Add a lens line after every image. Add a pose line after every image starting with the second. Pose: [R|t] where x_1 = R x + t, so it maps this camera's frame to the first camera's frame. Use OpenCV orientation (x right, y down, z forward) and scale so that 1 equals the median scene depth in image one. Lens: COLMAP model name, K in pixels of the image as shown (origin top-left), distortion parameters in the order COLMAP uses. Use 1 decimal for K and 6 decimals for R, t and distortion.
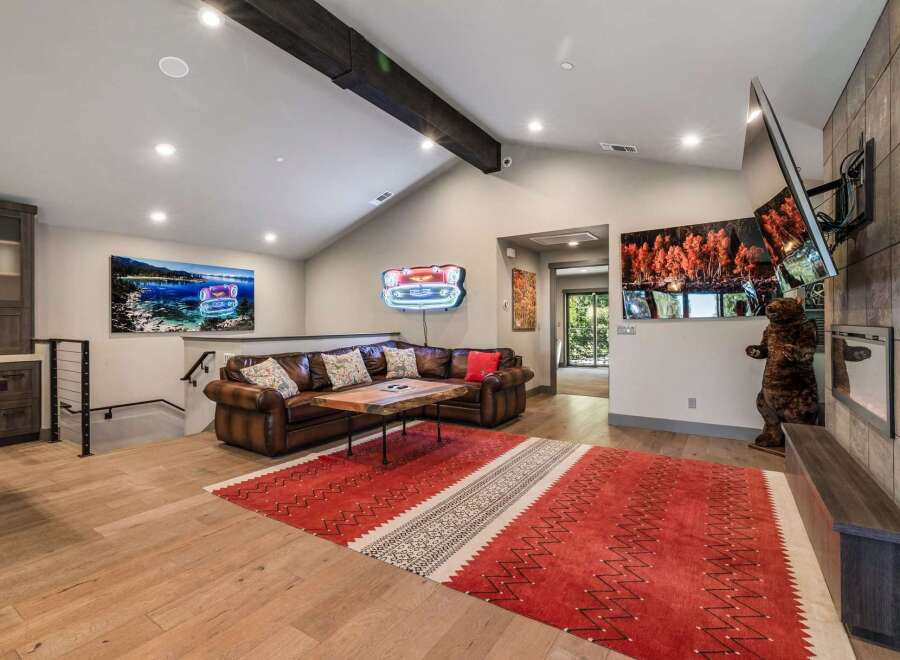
lens RADIAL K [[456.0, 0, 453.6], [0, 456.0, 319.3], [0, 0, 1]] dist [-0.000892, -0.000726]
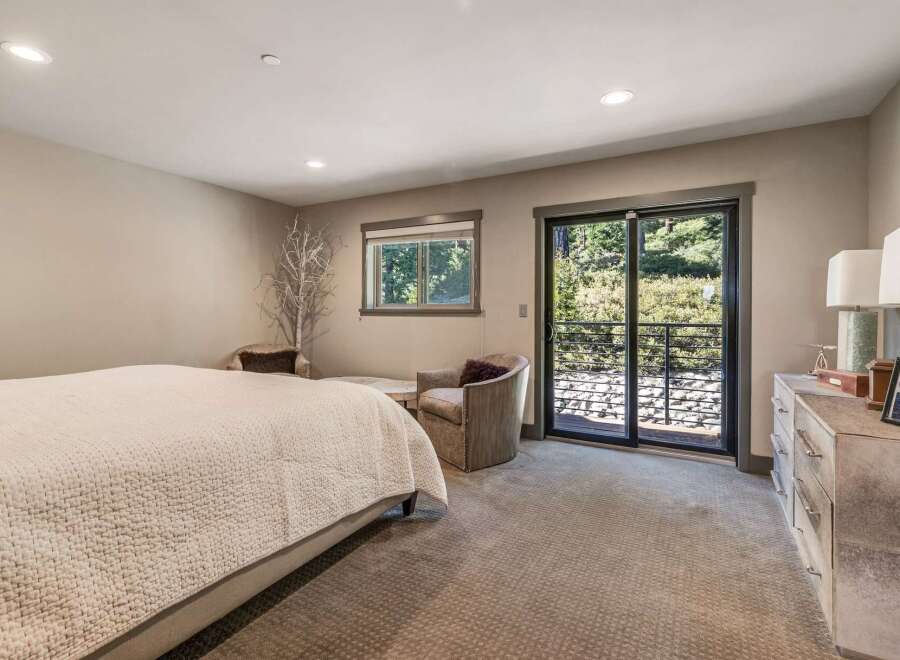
lens RADIAL K [[456.0, 0, 453.6], [0, 456.0, 319.3], [0, 0, 1]] dist [-0.000892, -0.000726]
pose [[0.998417, 0.012017, 0.054950, 0.127993], [-0.013302, 0.999645, 0.023088, 0.008607], [-0.054653, -0.023783, 0.998222, 0.528288]]
